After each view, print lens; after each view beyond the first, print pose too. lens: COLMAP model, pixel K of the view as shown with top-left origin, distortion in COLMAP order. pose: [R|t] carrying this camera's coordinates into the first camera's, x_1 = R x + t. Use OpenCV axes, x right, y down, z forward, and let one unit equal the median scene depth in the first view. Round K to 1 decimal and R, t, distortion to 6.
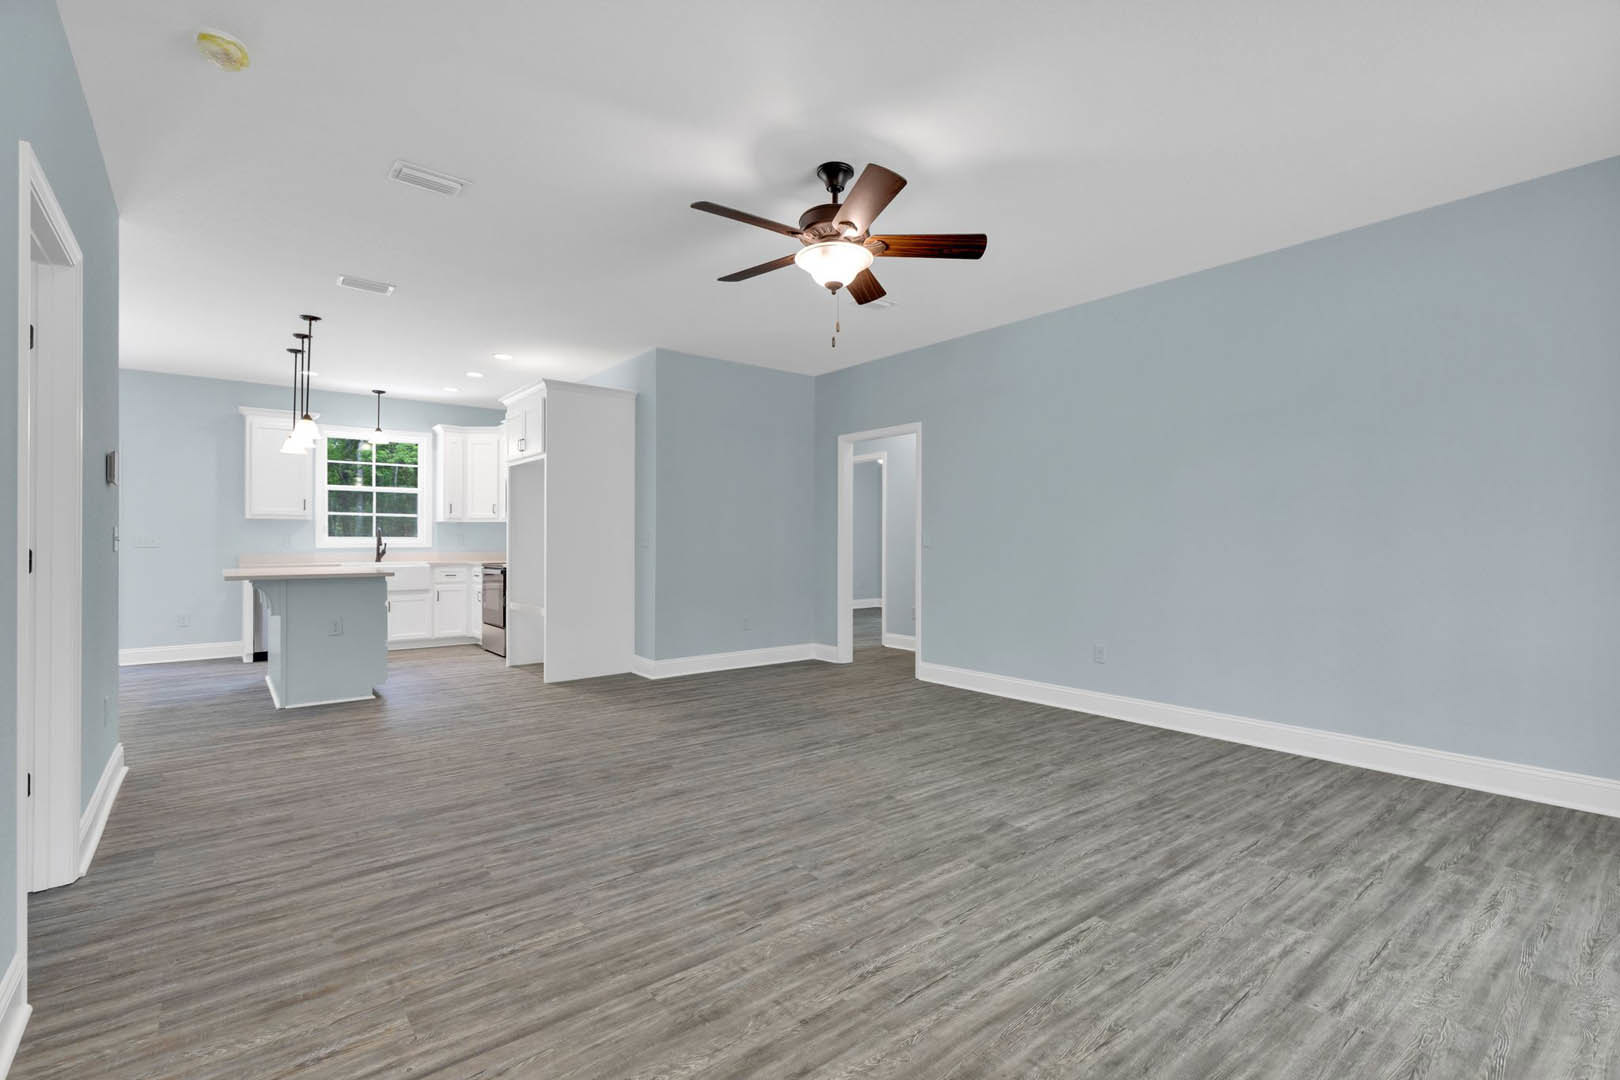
lens RADIAL K [[740.9, 0, 816.8], [0, 740.9, 542.9], [0, 0, 1]] dist [-0.002494, -0.003907]
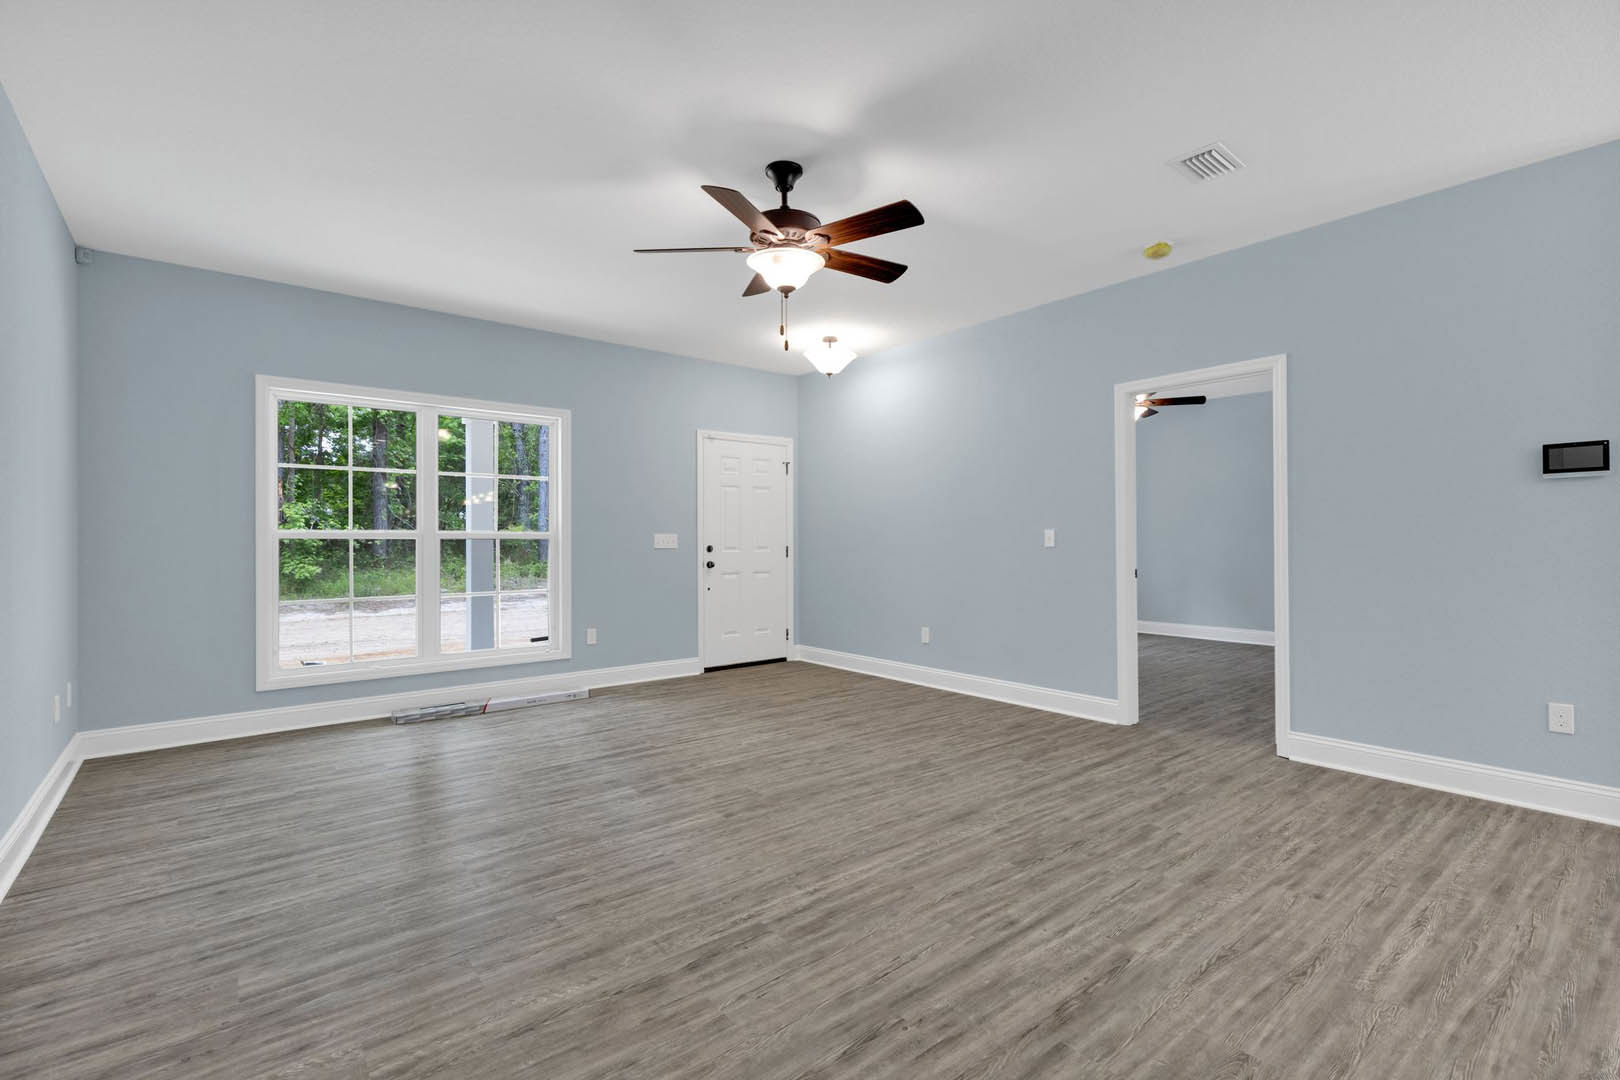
lens RADIAL K [[740.9, 0, 809.0], [0, 740.9, 535.0], [0, 0, 1]] dist [-0.002494, -0.003907]
pose [[-0.999965, 0.007722, 0.003334, -0.010917], [0.007702, 0.999952, -0.006006, -0.007598], [-0.003380, -0.005981, -0.999976, 2.075802]]
